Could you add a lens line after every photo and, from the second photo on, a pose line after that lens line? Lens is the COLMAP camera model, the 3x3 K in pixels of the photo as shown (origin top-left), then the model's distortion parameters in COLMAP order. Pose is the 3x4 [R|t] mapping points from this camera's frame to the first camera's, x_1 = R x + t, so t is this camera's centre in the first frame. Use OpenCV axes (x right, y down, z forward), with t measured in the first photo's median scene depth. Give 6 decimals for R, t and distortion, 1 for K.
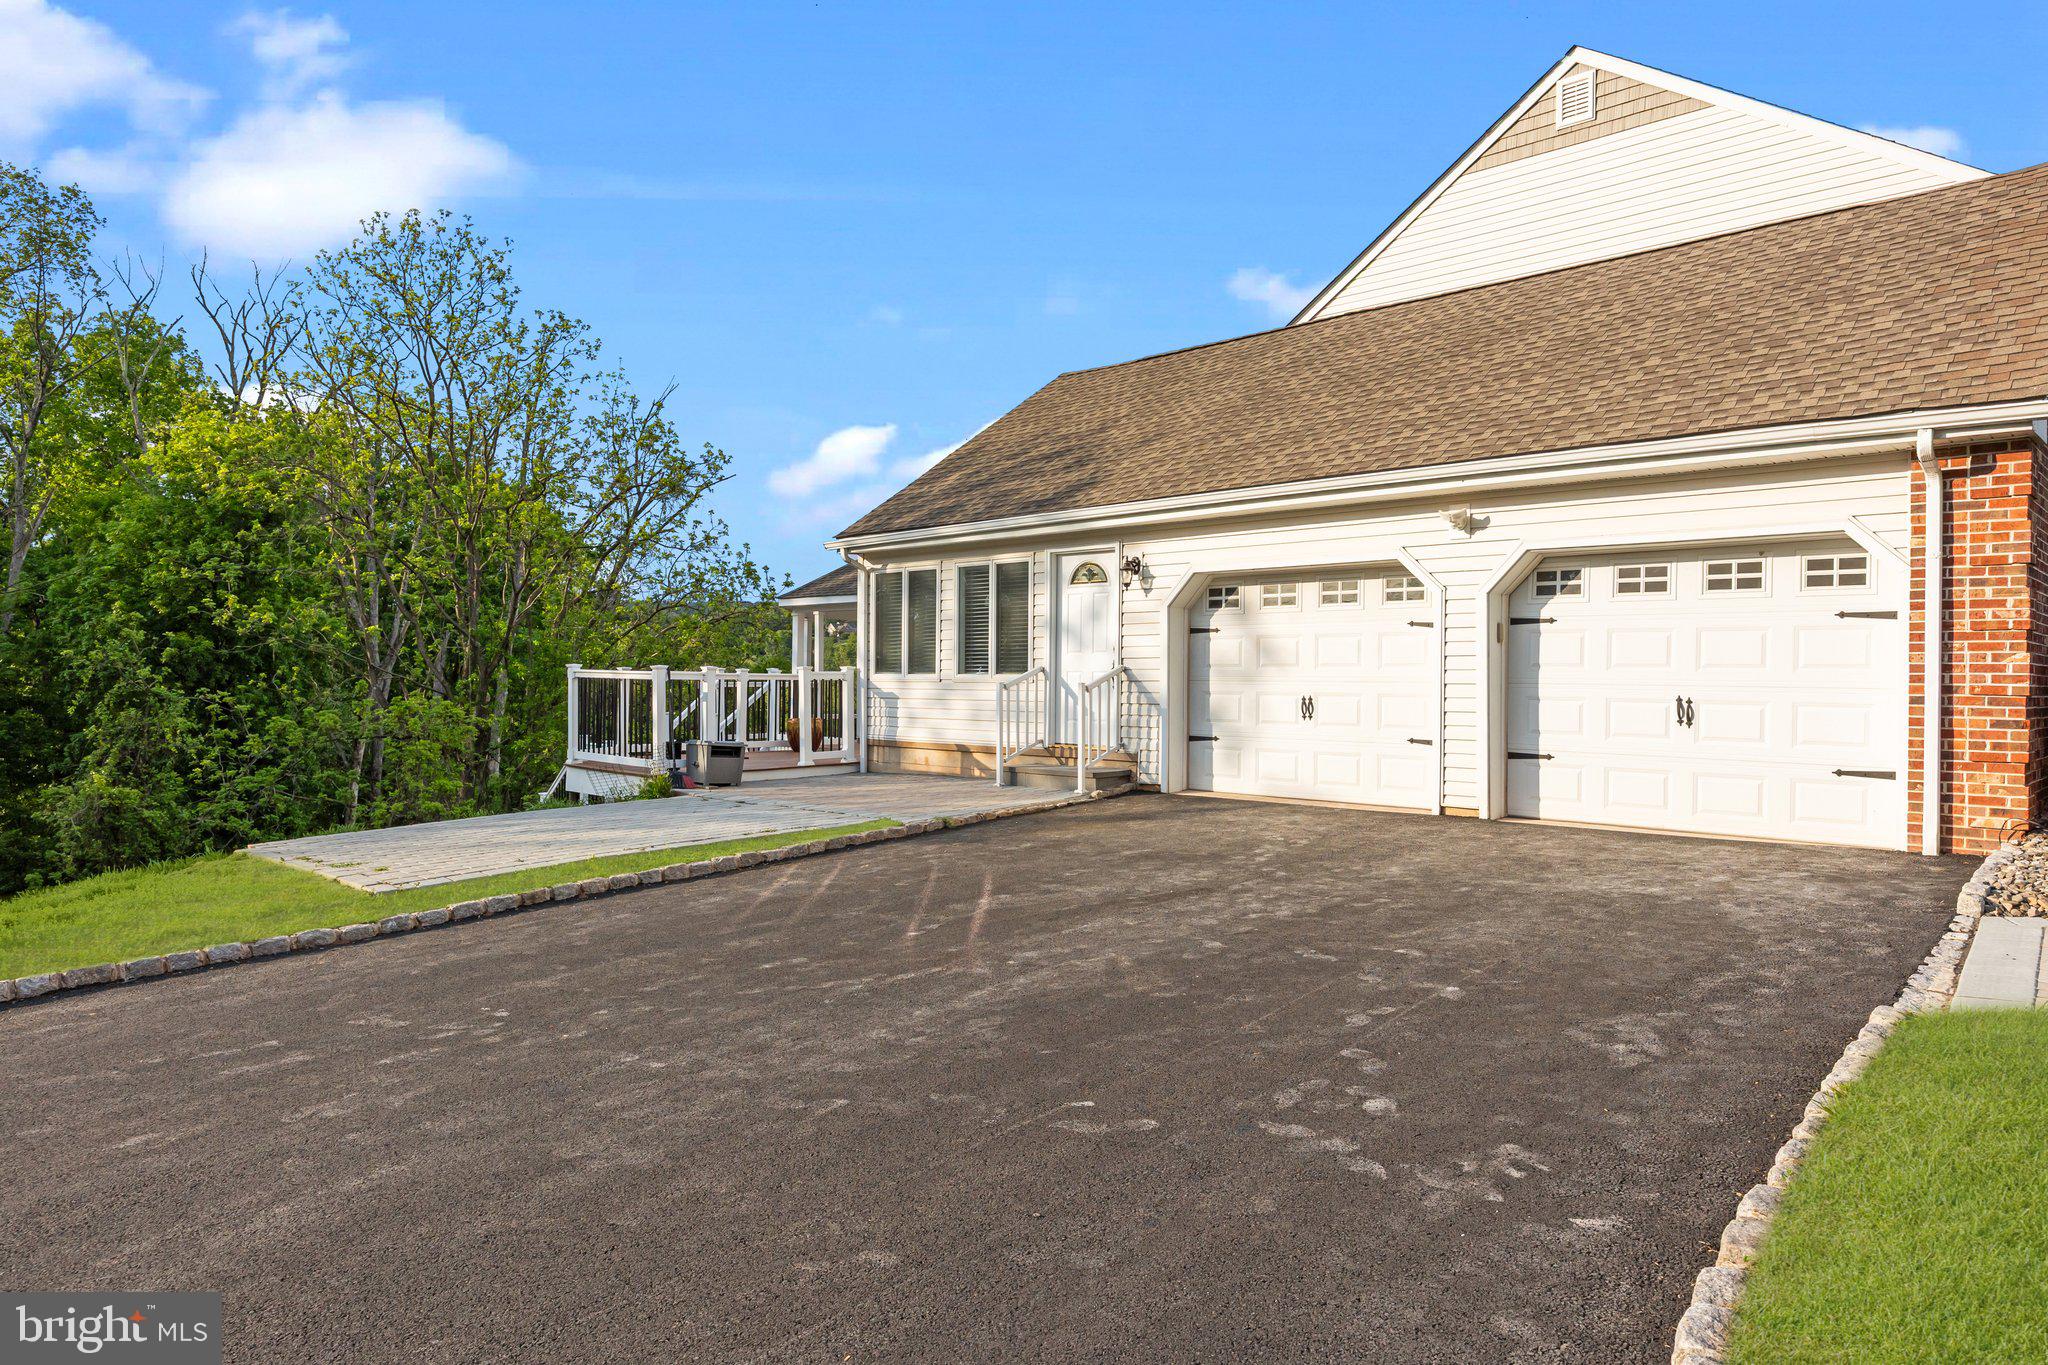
lens RADIAL K [[1271.4, 0, 1029.2], [0, 1271.4, 697.2], [0, 0, 1]] dist [-0.002567, -0.002992]
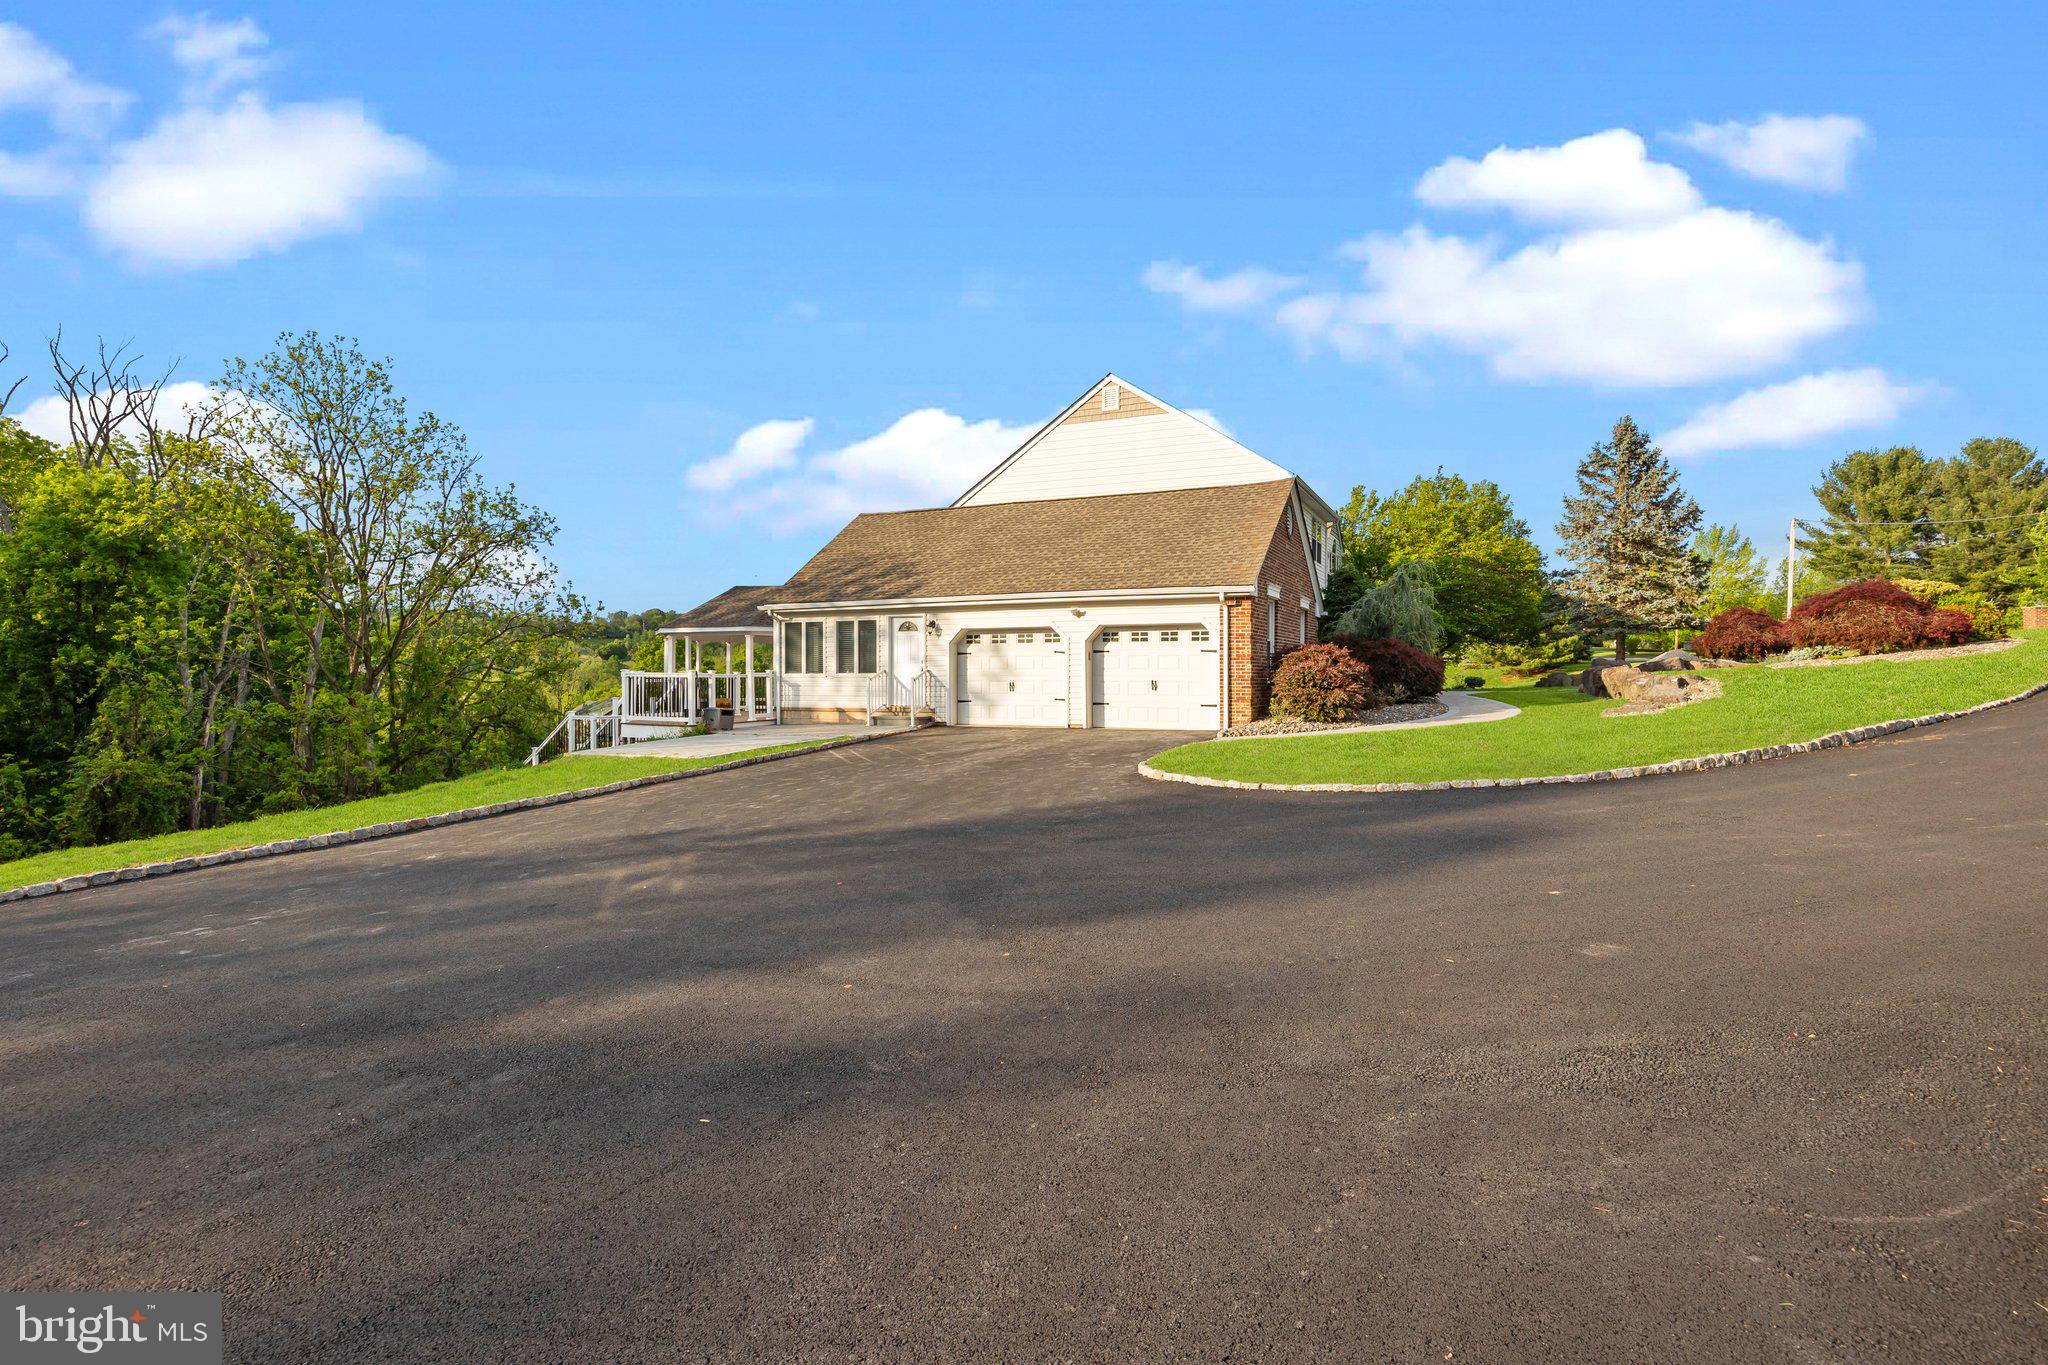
lens RADIAL K [[1027.7, 0, 1032.6], [0, 1027.7, 696.6], [0, 0, 1]] dist [-0.009460, 0.001067]
pose [[0.944990, -0.013341, 0.326827, -0.341423], [0.011880, 0.999909, 0.006465, 0.013359], [-0.326884, -0.002227, 0.945062, -0.755102]]
